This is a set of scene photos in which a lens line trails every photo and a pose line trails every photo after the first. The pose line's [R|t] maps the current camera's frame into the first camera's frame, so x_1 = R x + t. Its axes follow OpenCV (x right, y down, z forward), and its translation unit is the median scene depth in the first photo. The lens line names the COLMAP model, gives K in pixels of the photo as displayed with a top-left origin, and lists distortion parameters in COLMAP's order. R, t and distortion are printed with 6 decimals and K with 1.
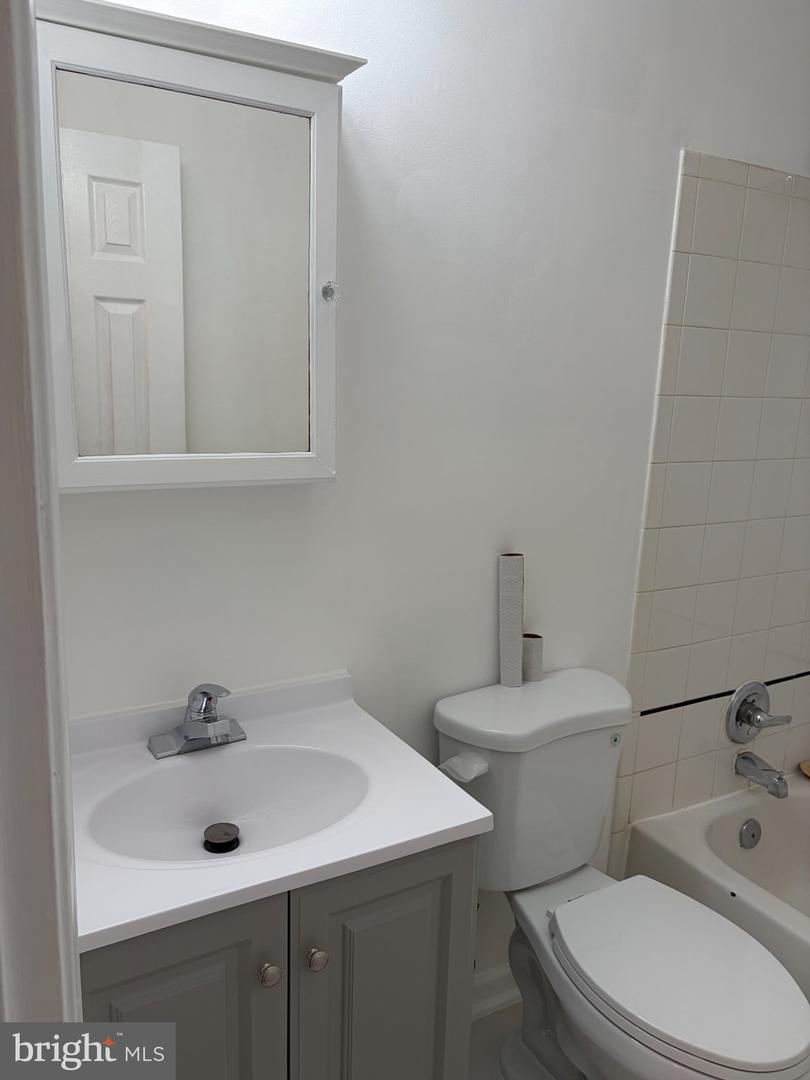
lens RADIAL K [[835.8, 0, 404.3], [0, 835.8, 538.7], [0, 0, 1]] dist [0.027340, 0.001334]
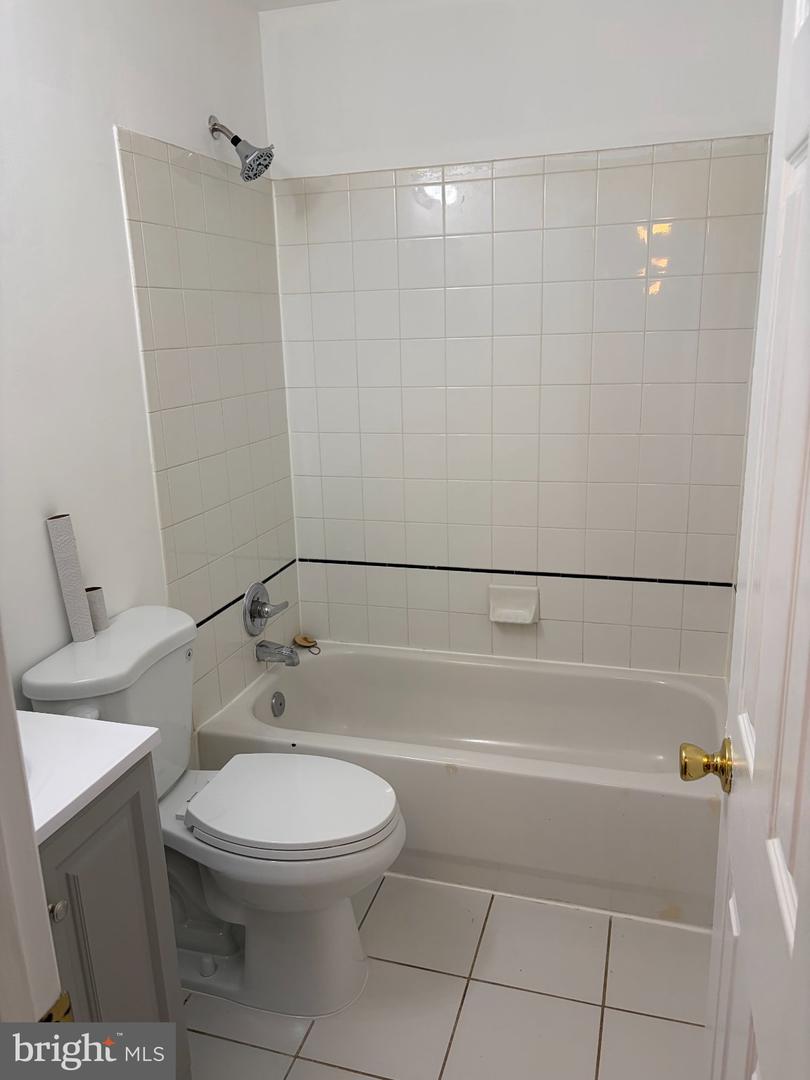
lens RADIAL K [[835.8, 0, 404.3], [0, 835.8, 538.7], [0, 0, 1]] dist [0.027340, 0.001334]
pose [[0.727811, -0.232799, 0.645055, -0.214327], [0.201395, 0.971699, 0.123451, 0.003371], [-0.655539, 0.040062, 0.754098, -0.056662]]
